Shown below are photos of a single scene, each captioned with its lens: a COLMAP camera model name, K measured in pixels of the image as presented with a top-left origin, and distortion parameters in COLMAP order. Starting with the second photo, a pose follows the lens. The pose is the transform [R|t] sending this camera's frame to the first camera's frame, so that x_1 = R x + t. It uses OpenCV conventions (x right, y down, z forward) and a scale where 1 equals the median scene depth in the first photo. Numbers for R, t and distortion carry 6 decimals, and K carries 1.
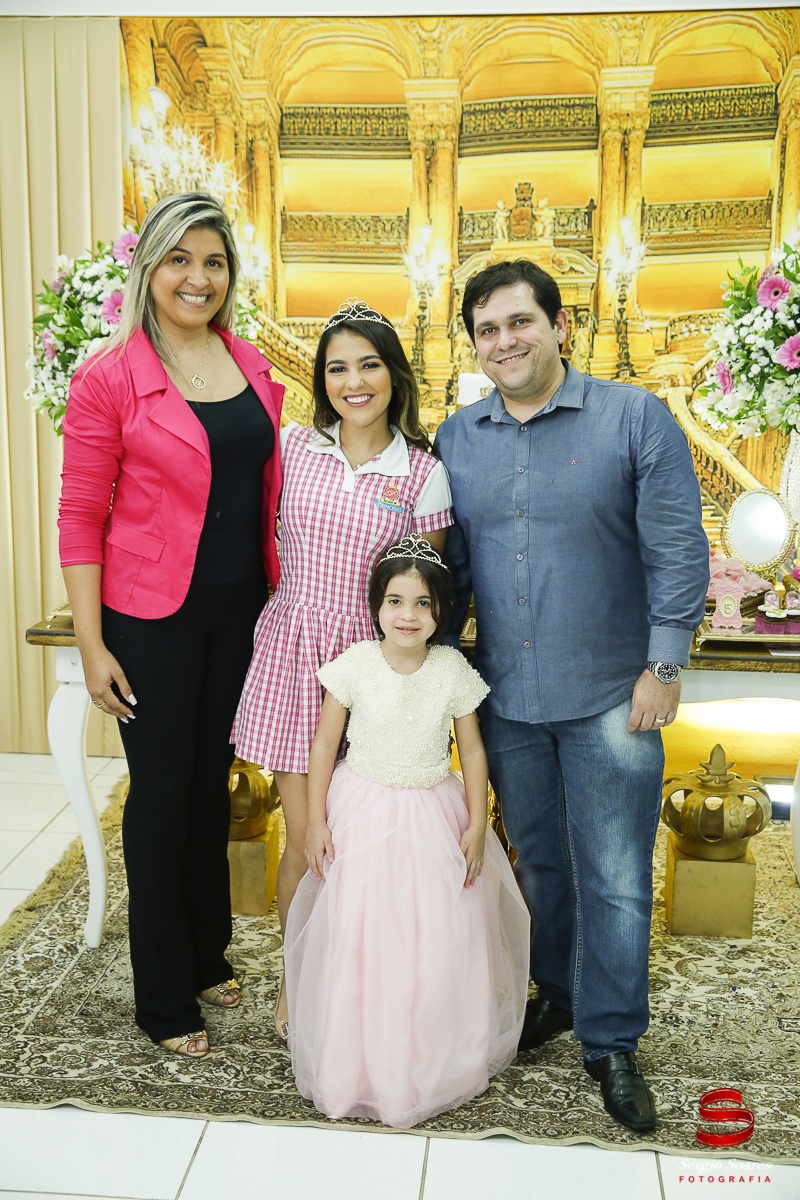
lens RADIAL K [[1358.2, 0, 400.4], [0, 1358.2, 604.6], [0, 0, 1]] dist [0.057522, 0.000000]
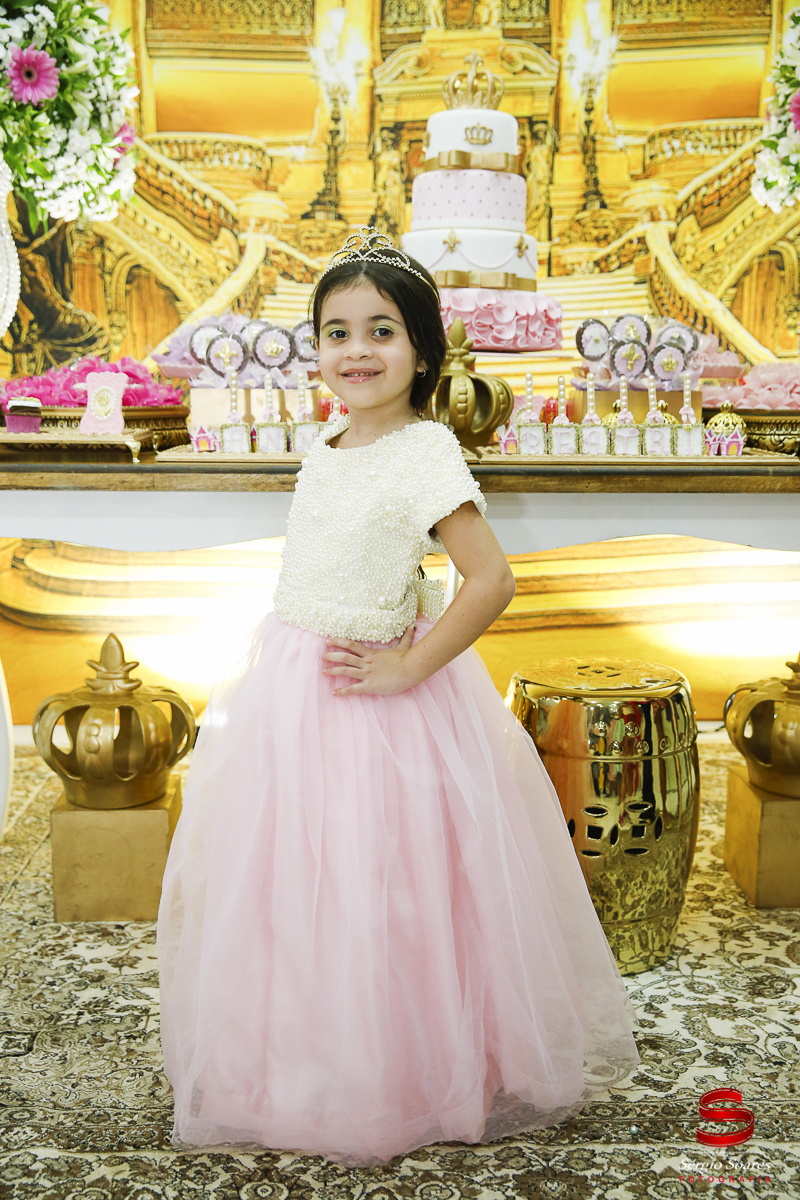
lens RADIAL K [[1240.4, 0, 394.5], [0, 1240.4, 600.3], [0, 0, 1]] dist [0.039723, 0.000000]
pose [[0.991129, -0.031503, 0.129115, -0.051345], [0.034094, 0.999258, -0.017901, 0.069923], [-0.128455, 0.022145, 0.991468, 0.304112]]
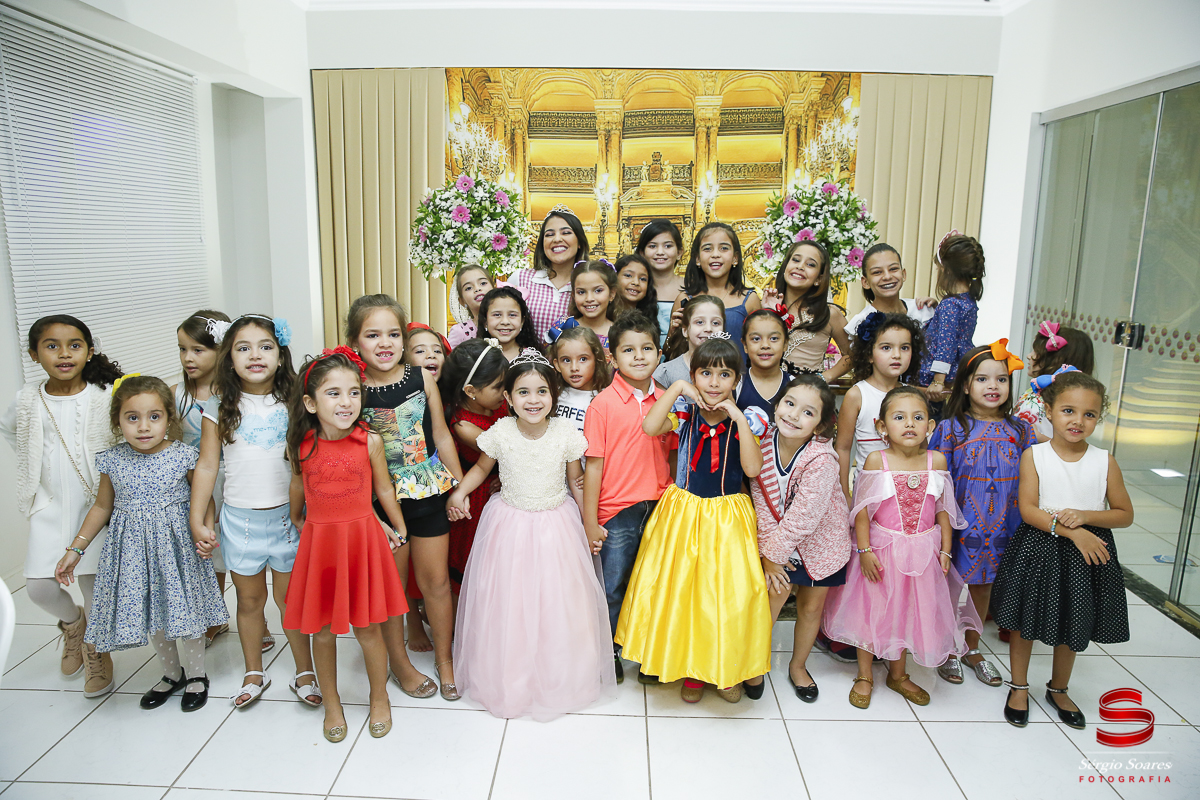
lens RADIAL K [[802.1, 0, 602.7], [0, 802.1, 398.0], [0, 0, 1]] dist [-0.101884, 0.066182]
pose [[0.997173, -0.012398, 0.074112, -0.071815], [0.012382, 0.999923, 0.000682, 0.035512], [-0.074115, 0.000238, 0.997250, -0.109432]]
